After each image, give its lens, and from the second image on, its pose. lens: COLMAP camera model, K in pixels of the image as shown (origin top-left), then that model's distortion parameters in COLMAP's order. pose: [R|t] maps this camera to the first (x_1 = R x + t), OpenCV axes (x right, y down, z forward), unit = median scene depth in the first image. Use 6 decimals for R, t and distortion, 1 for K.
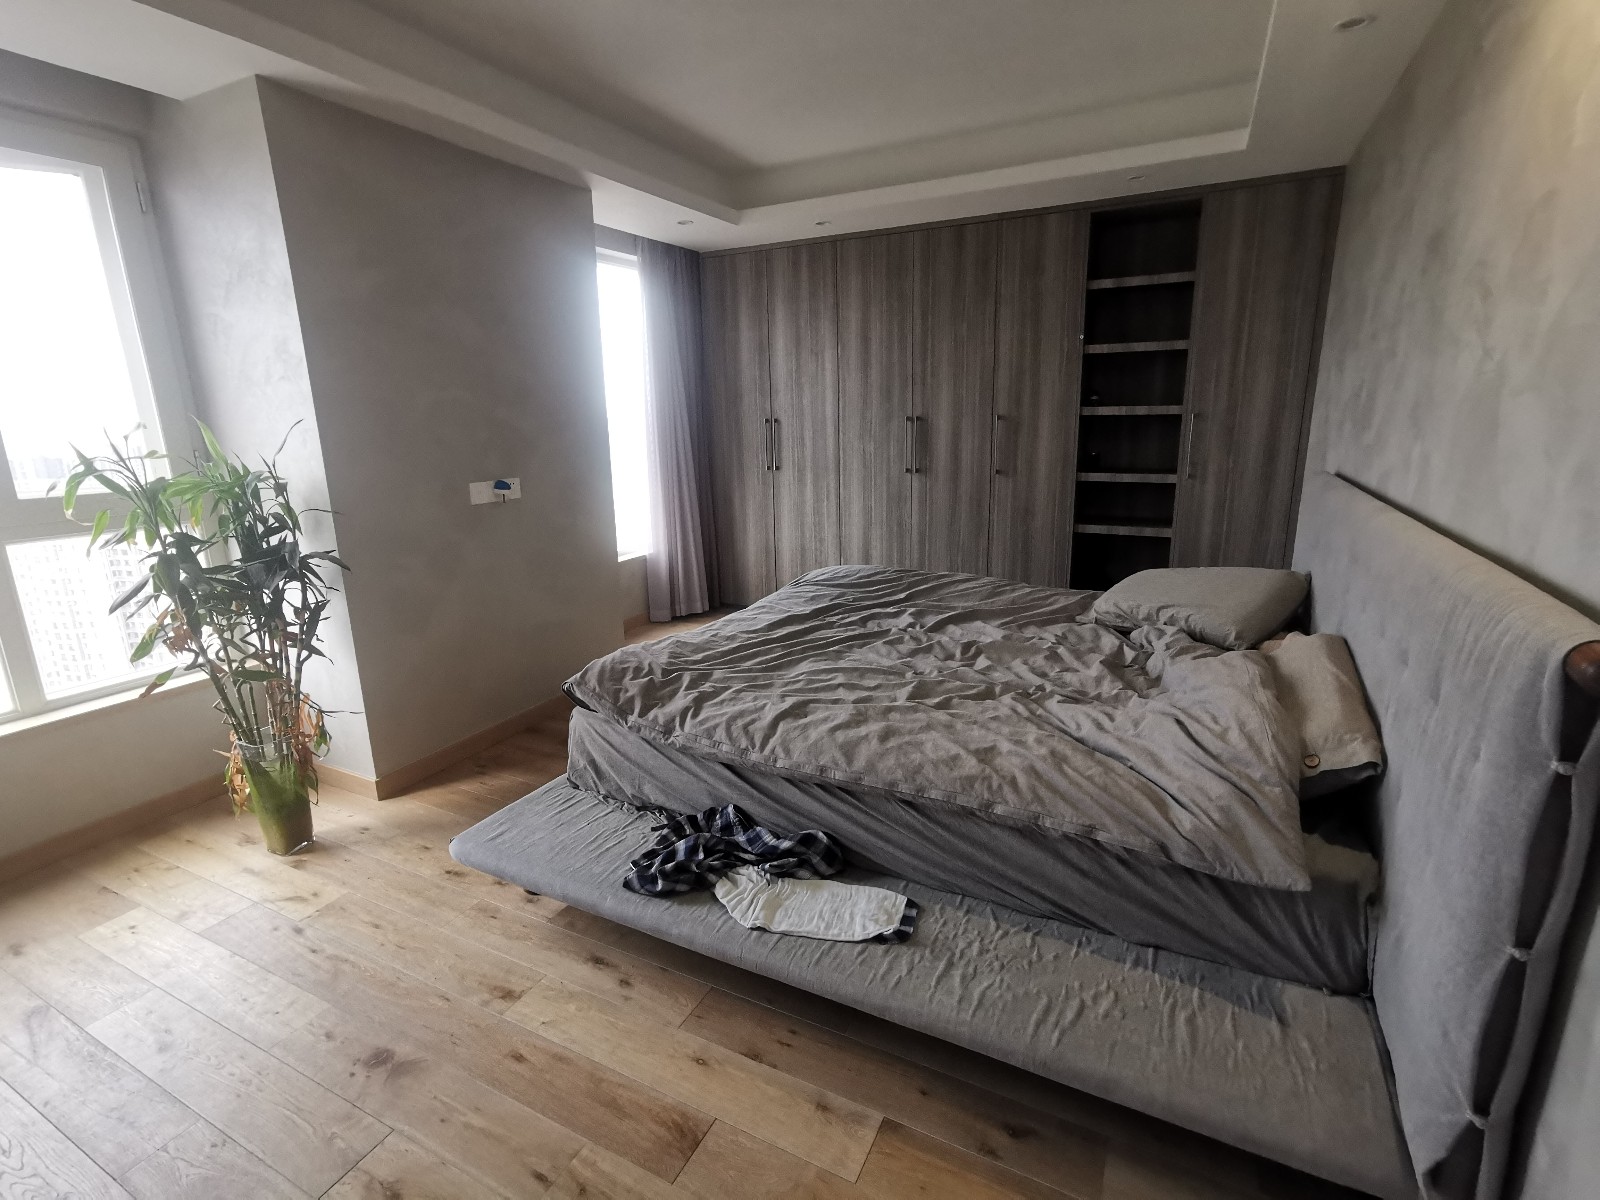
lens RADIAL K [[771.1, 0, 800.0], [0, 771.1, 600.0], [0, 0, 1]] dist [-0.062030, 0.058656]
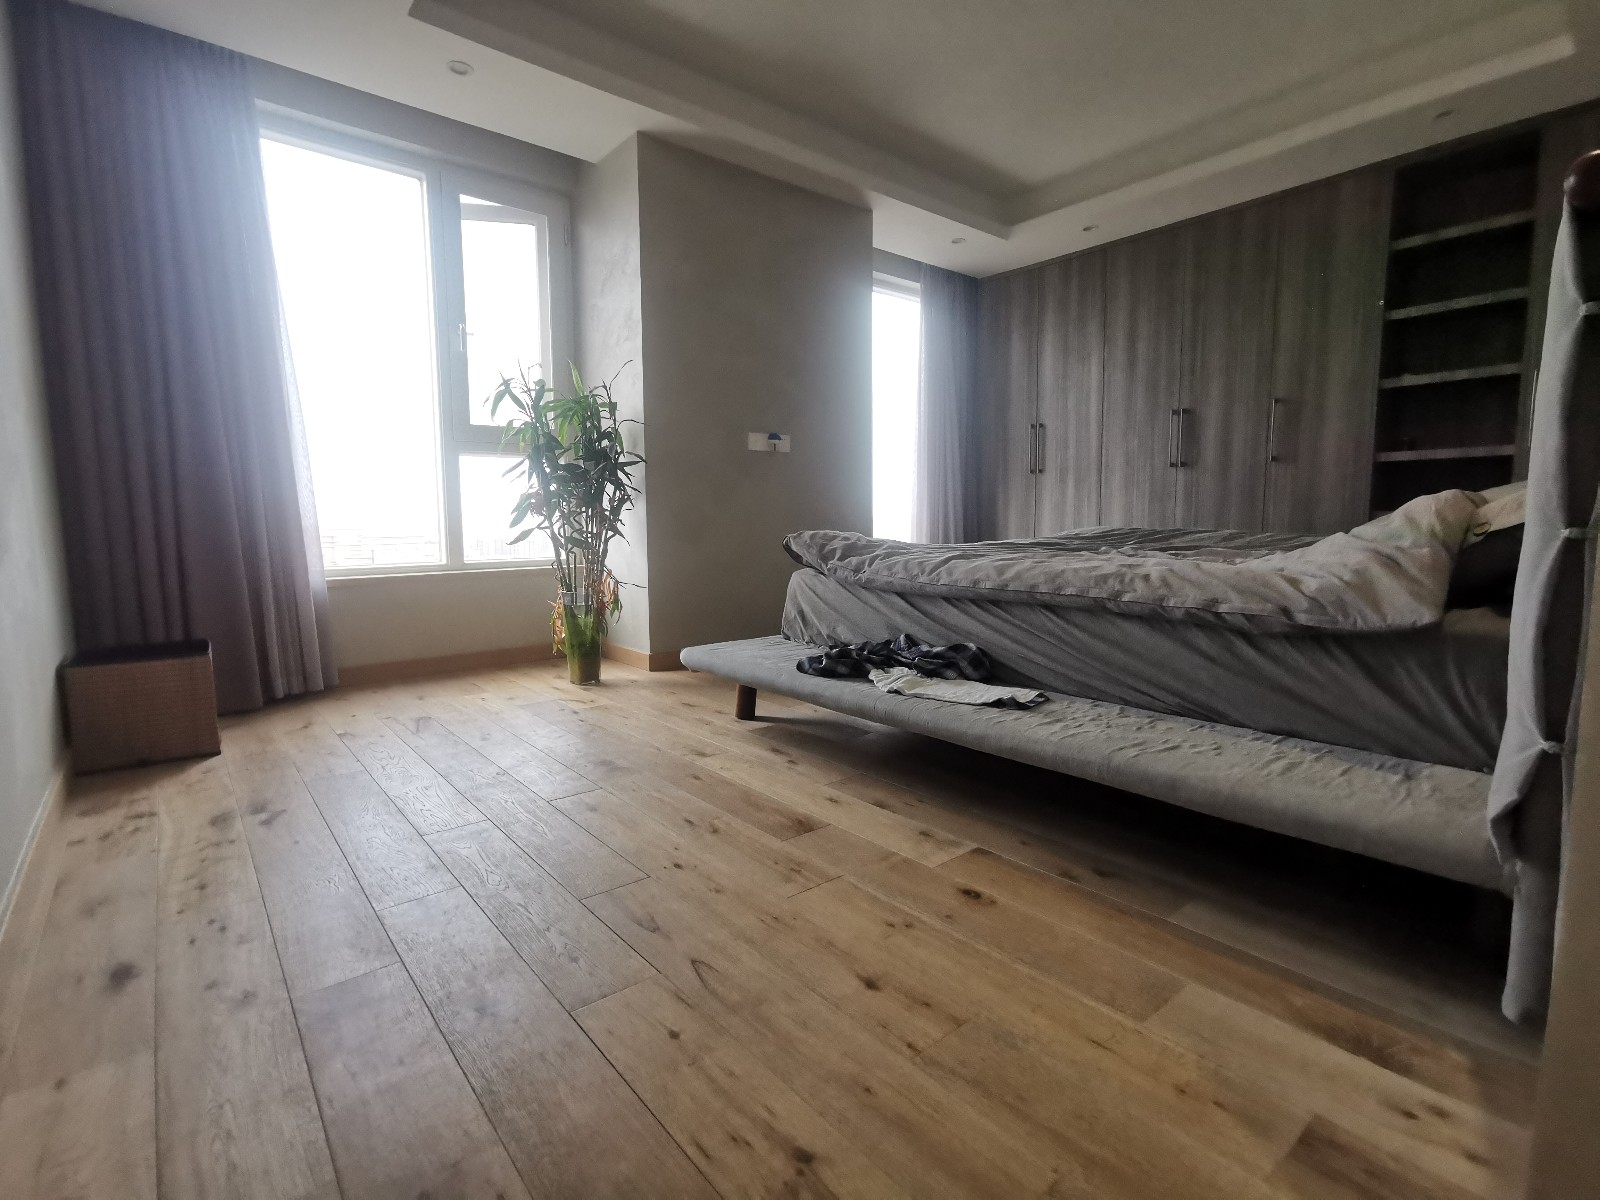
lens RADIAL K [[771.1, 0, 800.0], [0, 771.1, 600.0], [0, 0, 1]] dist [-0.062030, 0.058656]
pose [[0.920454, 0.057229, -0.386638, 0.173895], [-0.104847, 0.989119, -0.103200, 0.297771], [0.376525, 0.135529, 0.916439, -0.083529]]
